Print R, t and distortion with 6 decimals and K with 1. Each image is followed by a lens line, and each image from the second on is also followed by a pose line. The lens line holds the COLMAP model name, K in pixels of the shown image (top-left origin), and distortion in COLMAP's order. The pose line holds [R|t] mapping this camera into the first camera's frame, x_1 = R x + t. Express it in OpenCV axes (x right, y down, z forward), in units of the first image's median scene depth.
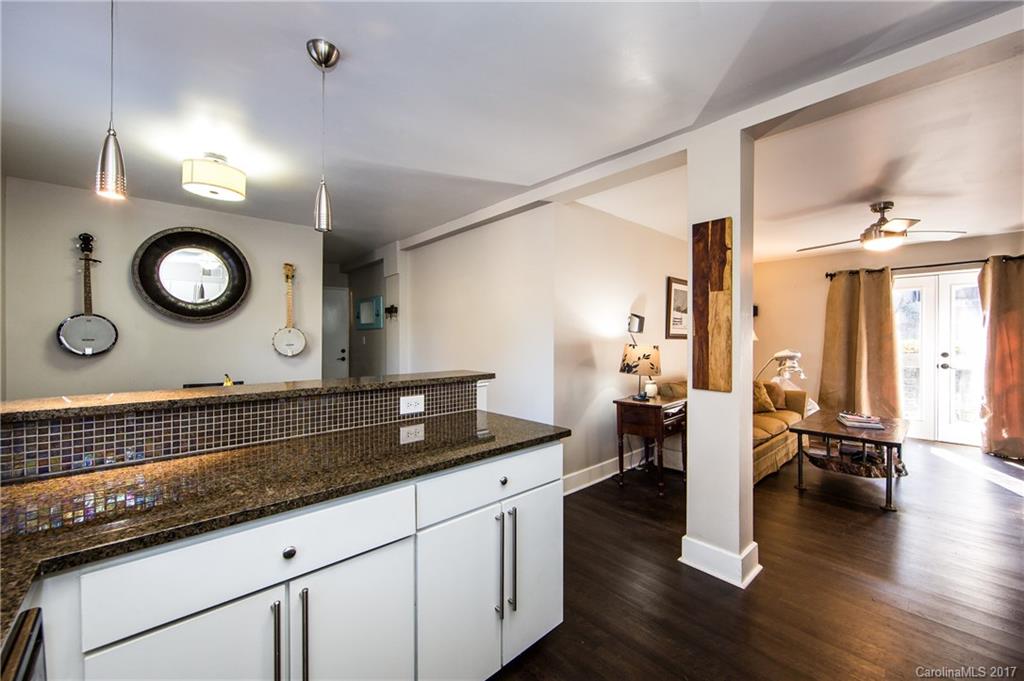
lens RADIAL K [[402.4, 0, 516.9], [0, 402.4, 340.4], [0, 0, 1]] dist [-0.008667, 0.000641]
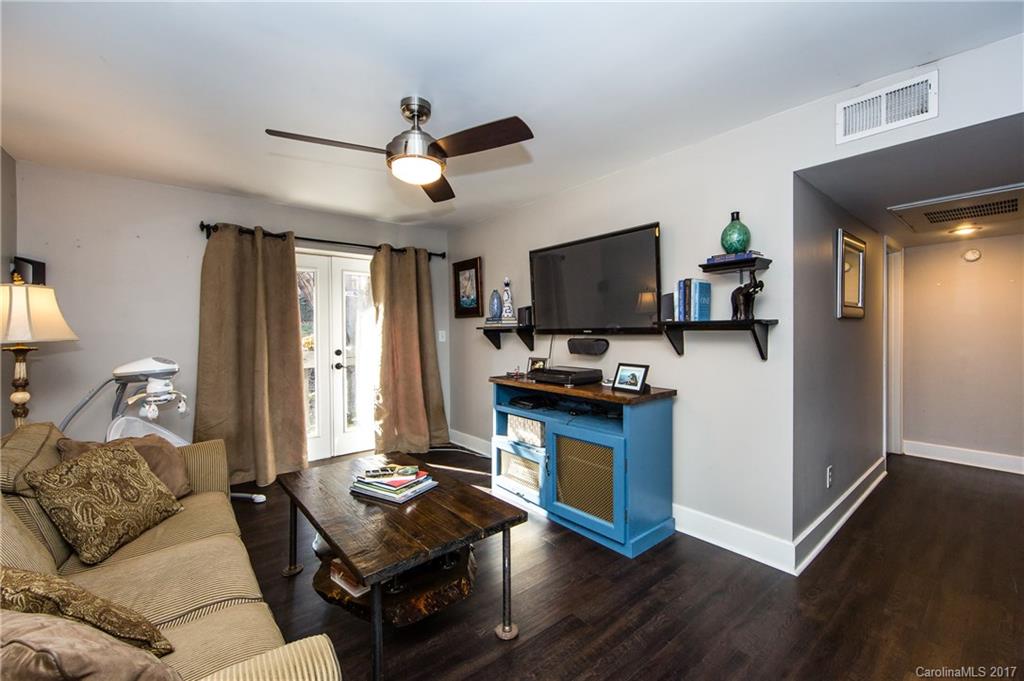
lens RADIAL K [[402.4, 0, 506.0], [0, 402.4, 343.3], [0, 0, 1]] dist [-0.008667, 0.000641]
pose [[0.077960, -0.029156, 0.996530, 0.247595], [0.015492, 0.999487, 0.028030, -0.002165], [-0.996836, 0.013253, 0.078372, 0.571940]]
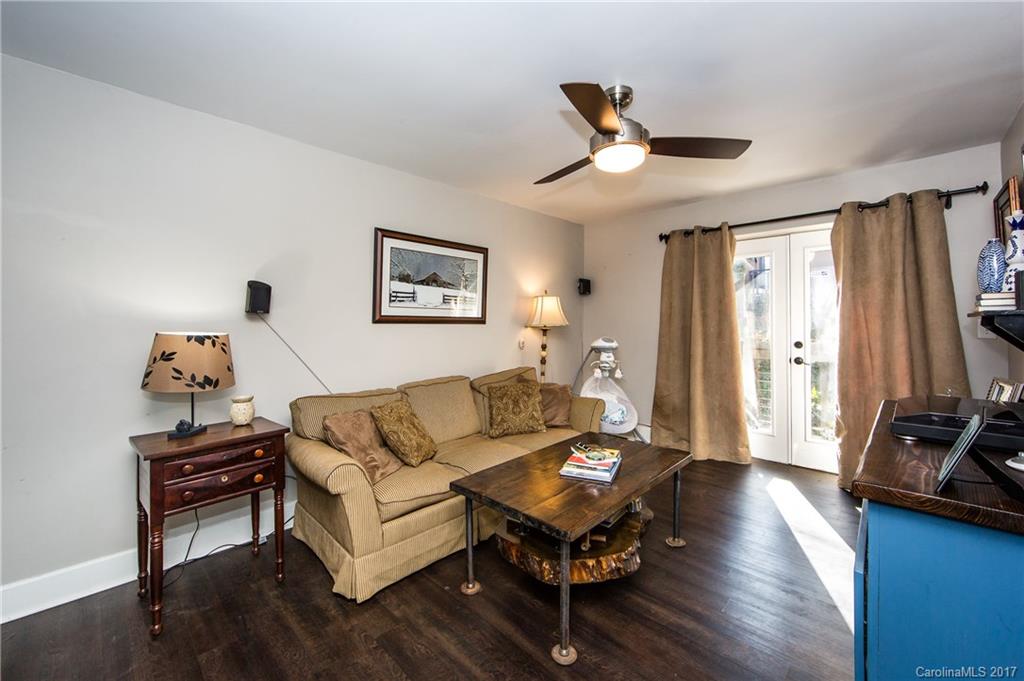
lens RADIAL K [[402.4, 0, 522.2], [0, 402.4, 323.1], [0, 0, 1]] dist [-0.008667, 0.000641]
pose [[0.997674, -0.000072, 0.068167, 0.517750], [0.000278, 0.999995, -0.003014, -0.001318], [-0.068166, 0.003026, 0.997669, 0.304174]]
